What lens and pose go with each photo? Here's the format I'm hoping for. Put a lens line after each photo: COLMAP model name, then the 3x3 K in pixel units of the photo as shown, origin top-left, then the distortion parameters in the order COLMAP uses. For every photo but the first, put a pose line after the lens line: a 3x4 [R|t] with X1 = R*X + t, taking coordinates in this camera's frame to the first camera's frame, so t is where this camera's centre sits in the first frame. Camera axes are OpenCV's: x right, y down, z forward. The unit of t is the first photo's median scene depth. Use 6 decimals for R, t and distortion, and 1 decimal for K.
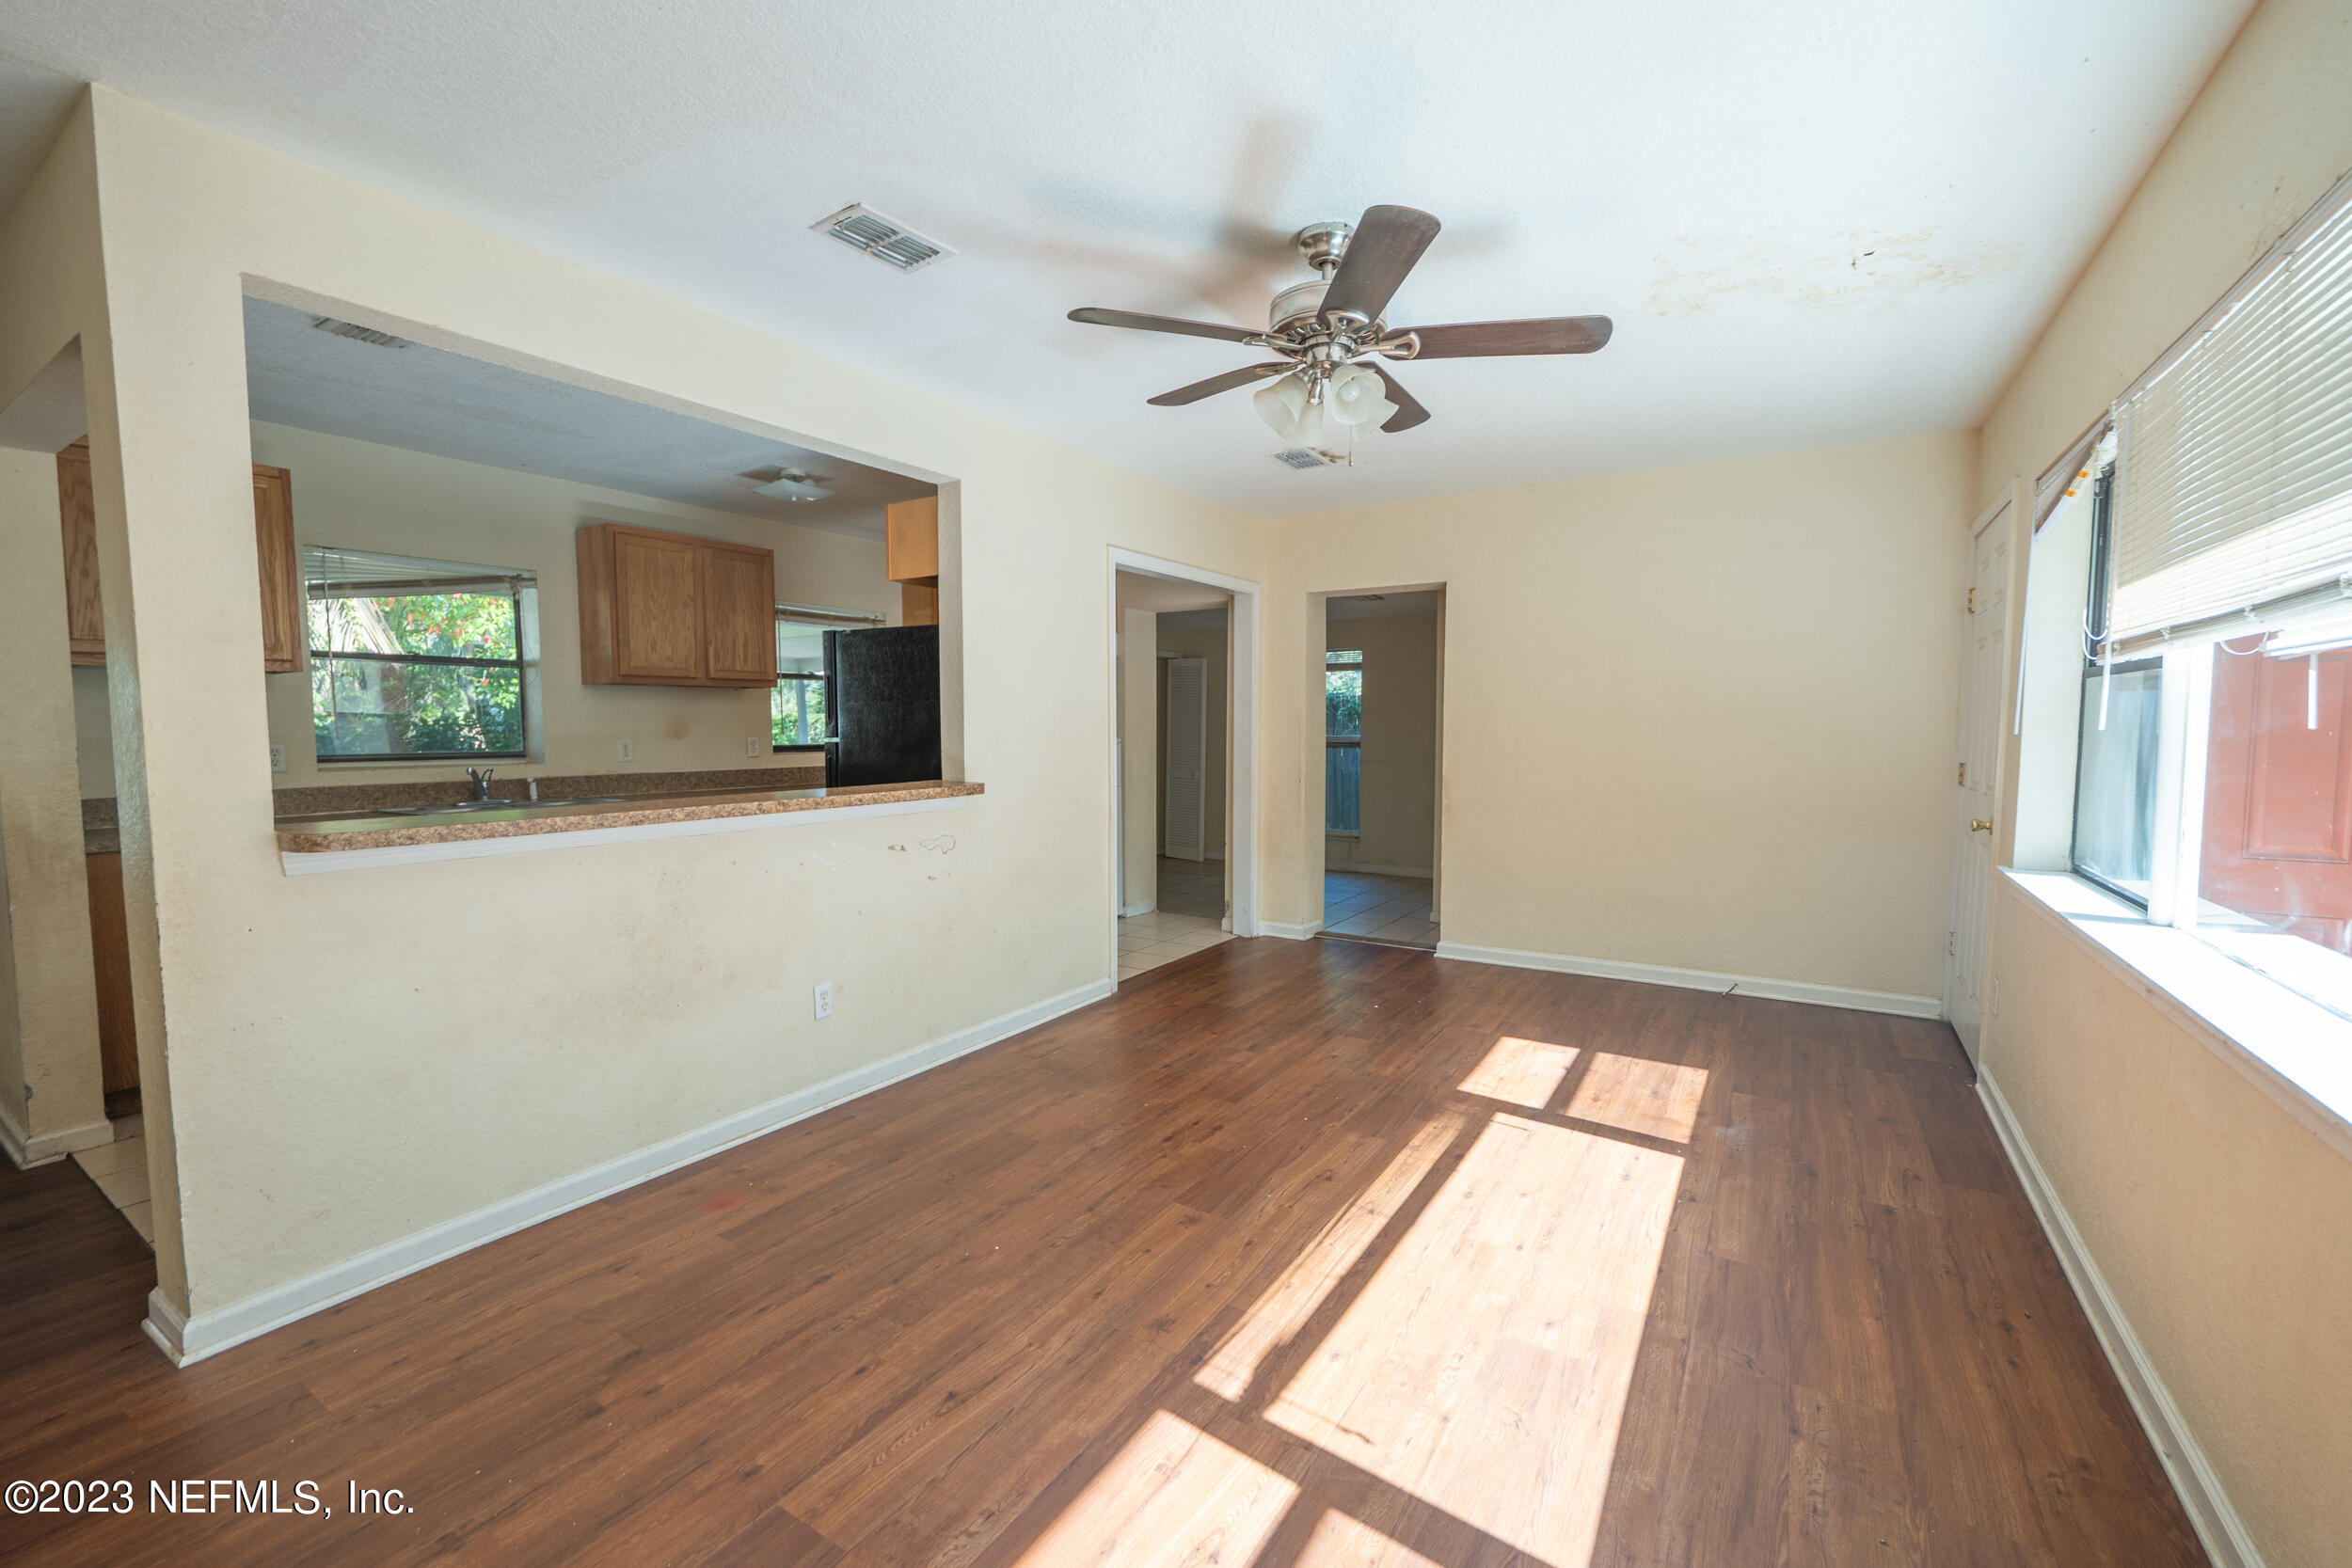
lens RADIAL K [[974.6, 0, 1176.0], [0, 974.6, 784.0], [0, 0, 1]] dist [-0.011841, 0.000422]
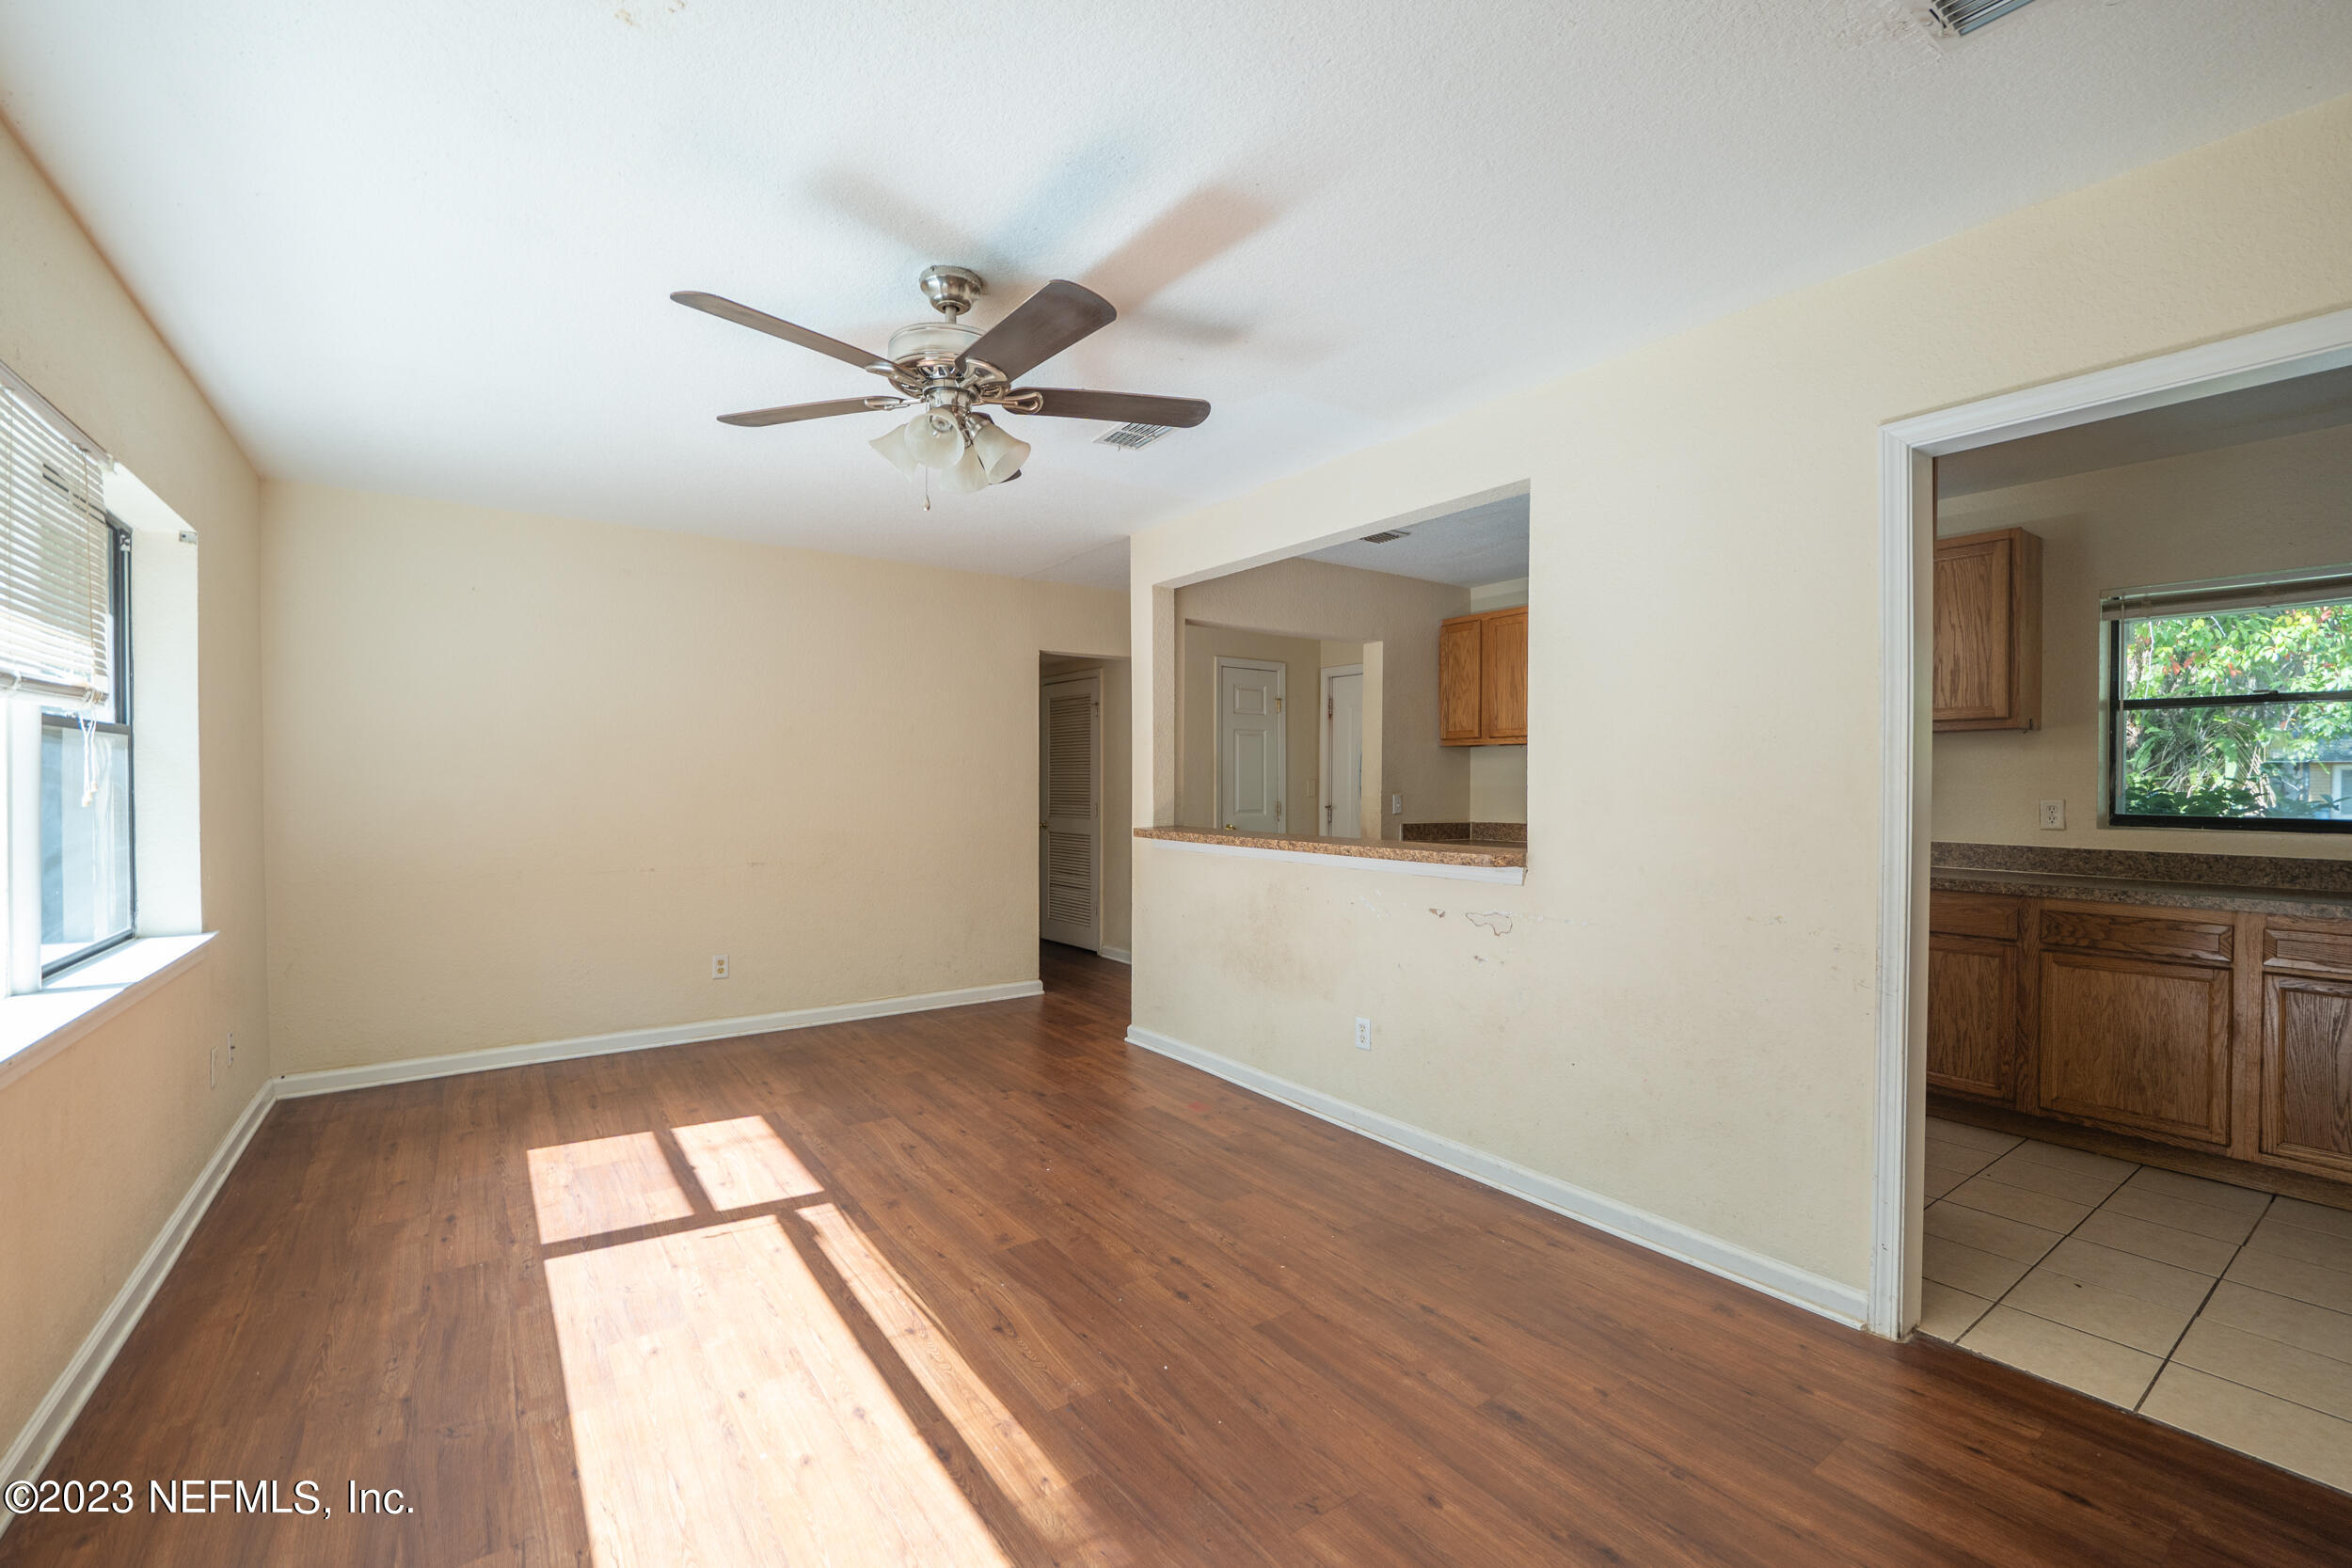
lens RADIAL K [[997.4, 0, 1193.7], [0, 997.4, 784.4], [0, 0, 1]] dist [-0.015276, 0.000292]
pose [[-0.371799, 0.004964, -0.928300, 0.828446], [-0.058447, 0.997877, 0.028745, -0.085184], [0.926471, 0.064944, -0.370720, 1.358407]]
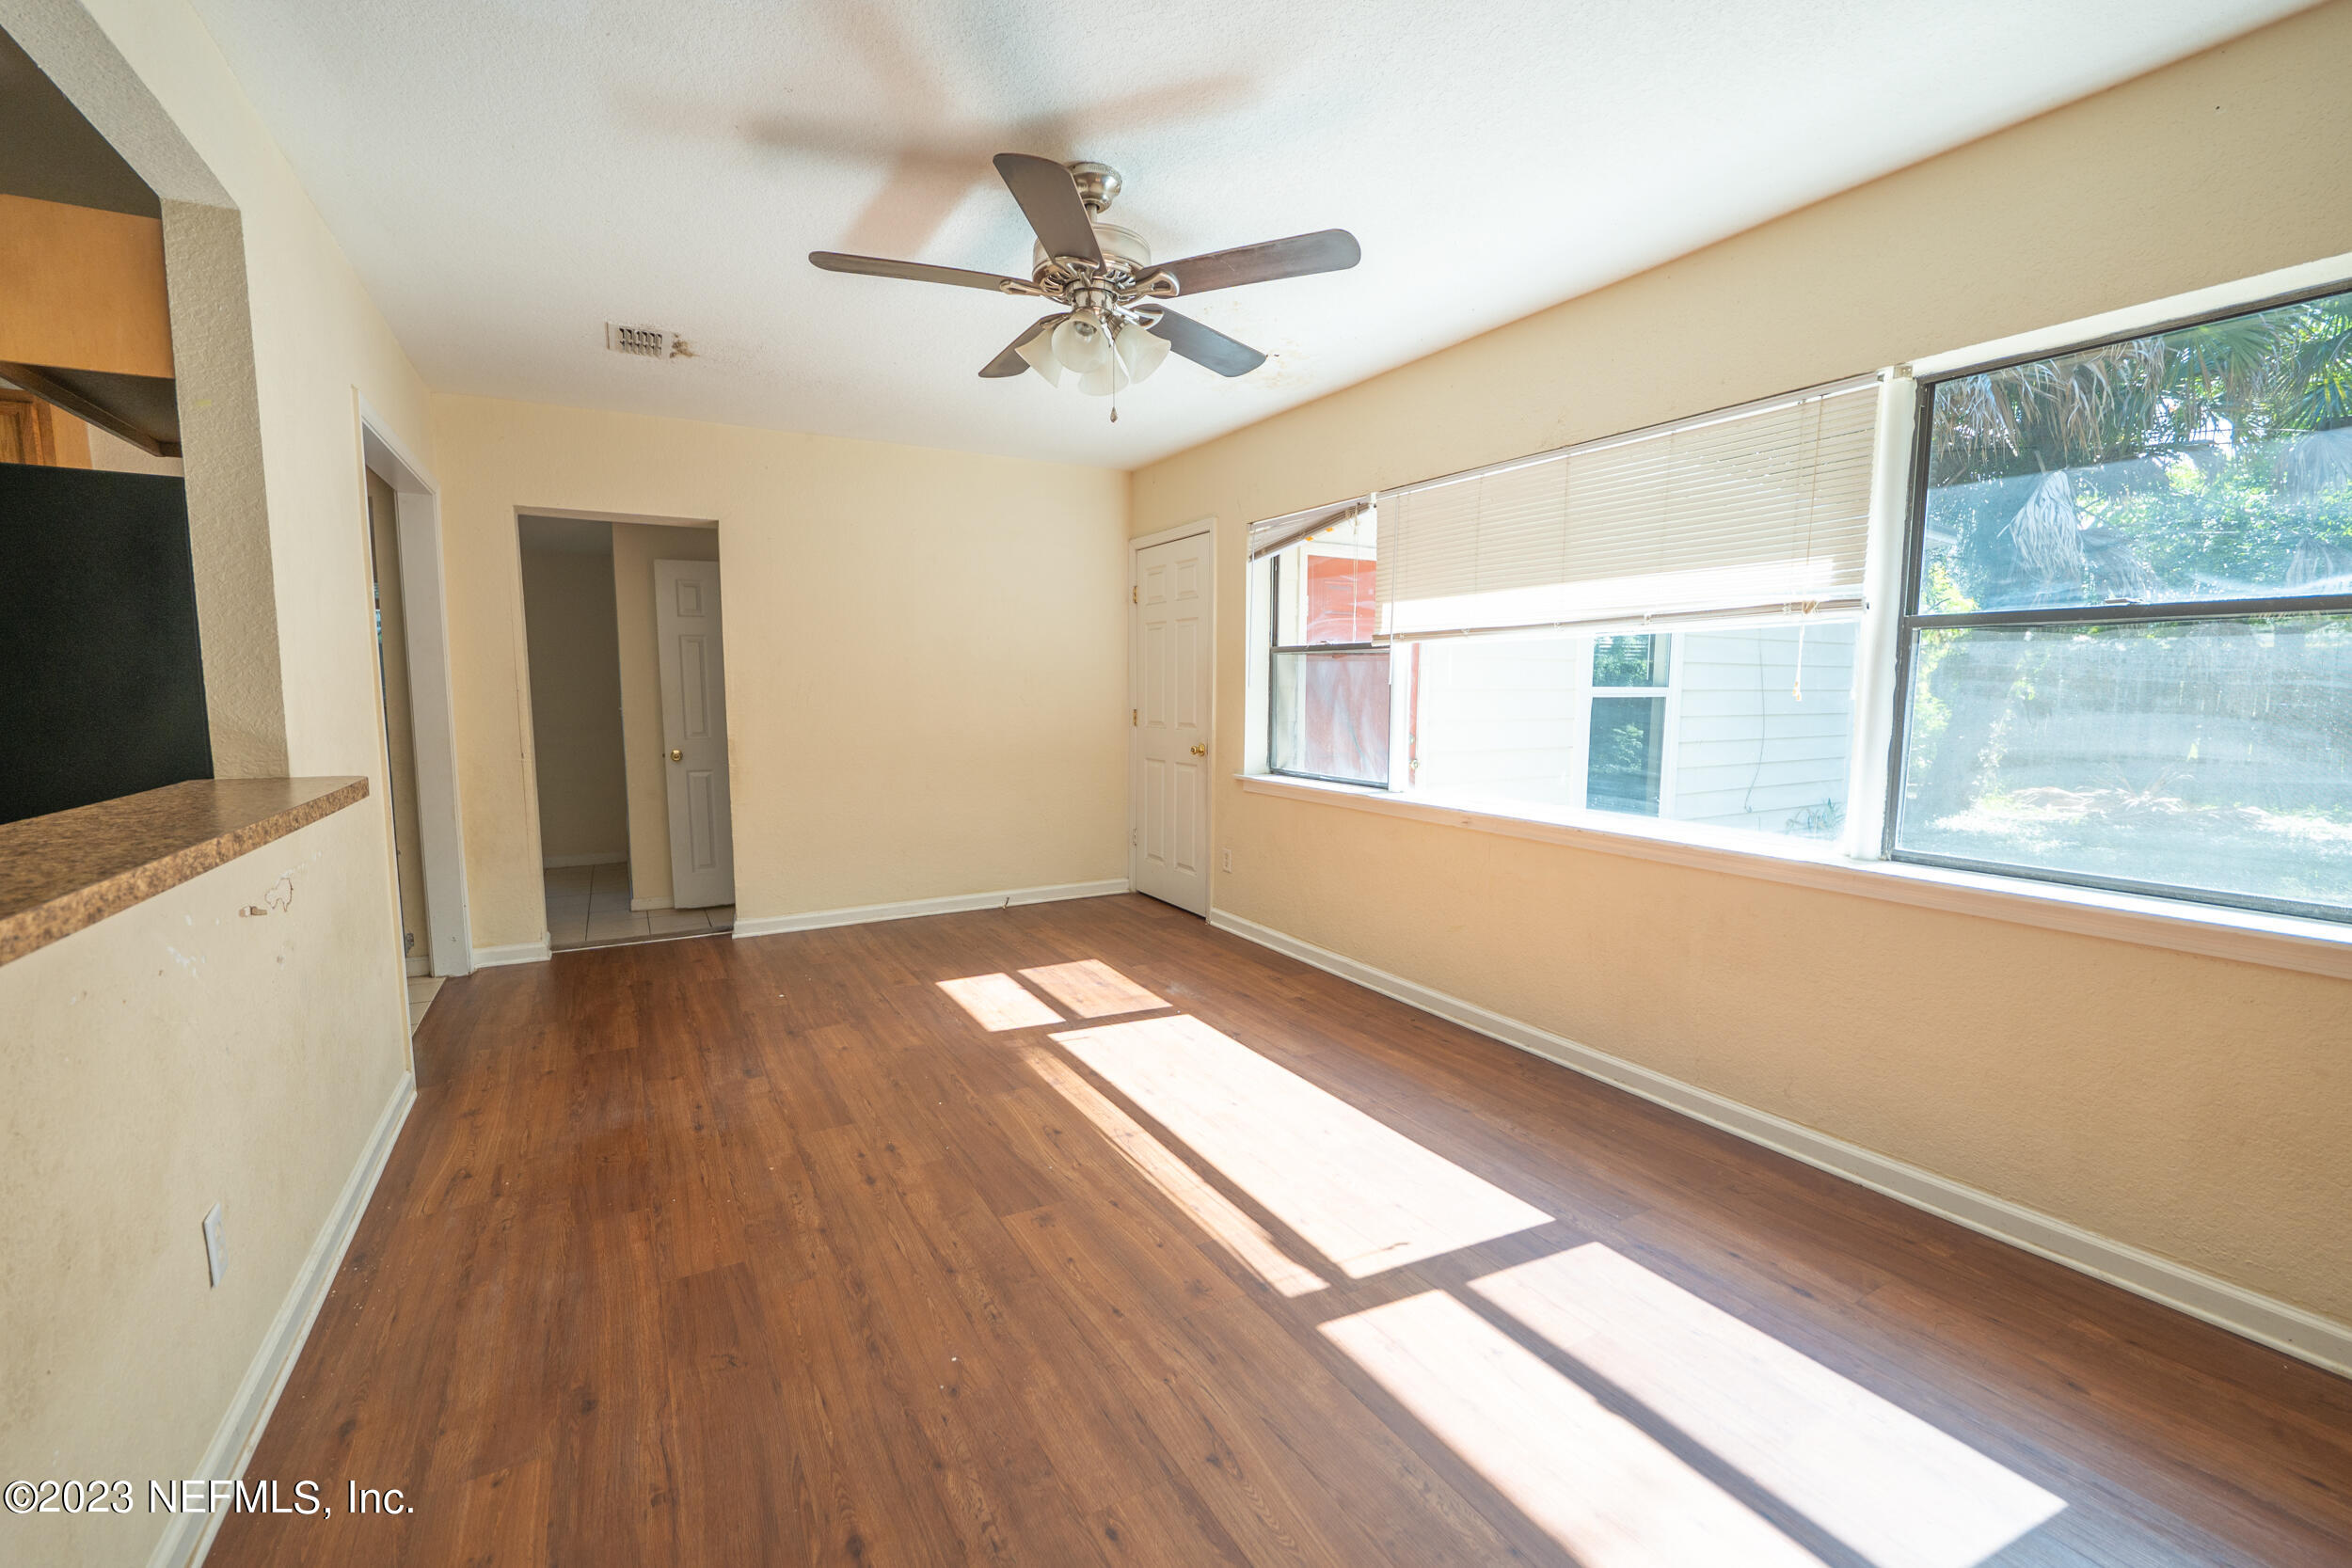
lens RADIAL K [[974.6, 0, 1176.0], [0, 974.6, 784.0], [0, 0, 1]] dist [-0.011841, 0.000422]
pose [[0.468186, -0.087112, 0.879326, -0.600518], [0.051828, 0.996123, 0.071087, -0.014968], [-0.882109, 0.012292, 0.470885, 0.393969]]
